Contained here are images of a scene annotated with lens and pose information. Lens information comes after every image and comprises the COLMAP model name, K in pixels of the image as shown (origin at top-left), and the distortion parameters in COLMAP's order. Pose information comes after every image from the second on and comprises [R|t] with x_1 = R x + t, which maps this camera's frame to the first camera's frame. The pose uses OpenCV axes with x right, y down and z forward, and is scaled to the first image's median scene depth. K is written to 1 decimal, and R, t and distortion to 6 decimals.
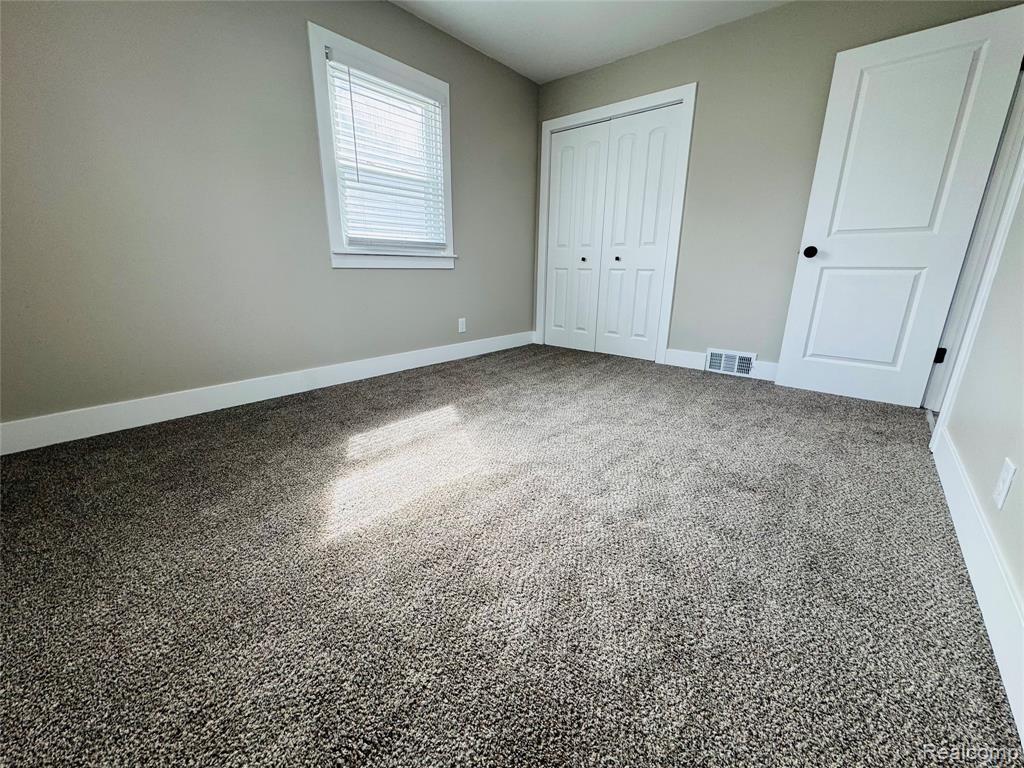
lens RADIAL K [[408.5, 0, 508.7], [0, 408.5, 384.7], [0, 0, 1]] dist [-0.003190, 0.000574]
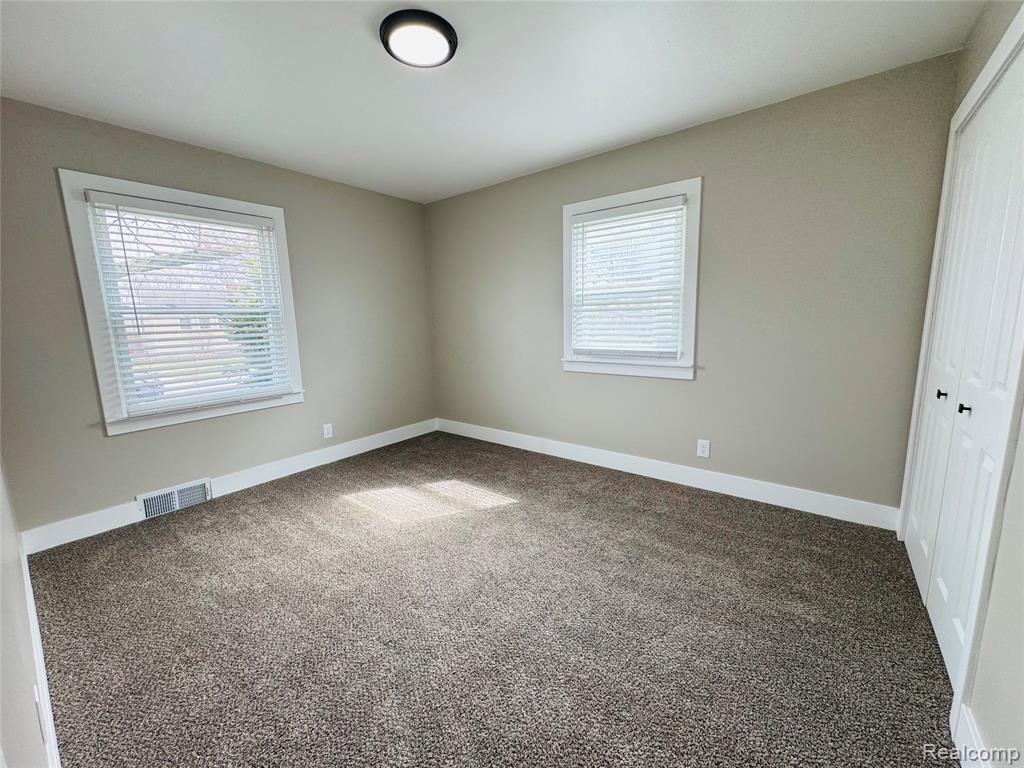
lens RADIAL K [[408.5, 0, 512.8], [0, 408.5, 381.9], [0, 0, 1]] dist [-0.003190, 0.000574]
pose [[0.054240, 0.144378, -0.988035, 0.832332], [-0.254588, 0.958789, 0.126128, -0.361971], [0.965527, 0.244701, 0.088762, 0.706941]]
